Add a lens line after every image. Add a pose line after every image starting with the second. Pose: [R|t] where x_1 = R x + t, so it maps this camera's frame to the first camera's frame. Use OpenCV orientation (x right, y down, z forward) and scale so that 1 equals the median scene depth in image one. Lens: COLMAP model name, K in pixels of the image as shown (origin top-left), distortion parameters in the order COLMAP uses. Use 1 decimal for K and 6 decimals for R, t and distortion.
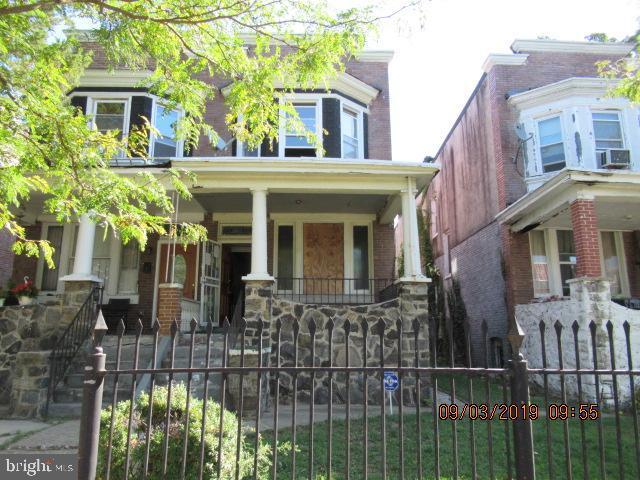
lens RADIAL K [[470.9, 0, 319.7], [0, 470.9, 240.7], [0, 0, 1]] dist [-0.011961, -0.005510]
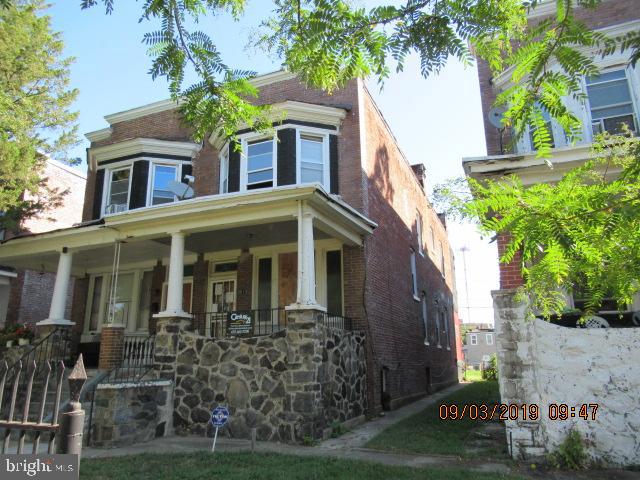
lens RADIAL K [[470.9, 0, 320.5], [0, 470.9, 238.8], [0, 0, 1]] dist [-0.011961, -0.005510]
pose [[0.921547, -0.117689, -0.369999, 0.608382], [0.096673, 0.992493, -0.074909, 0.021036], [0.376038, 0.033263, 0.926007, 0.133298]]
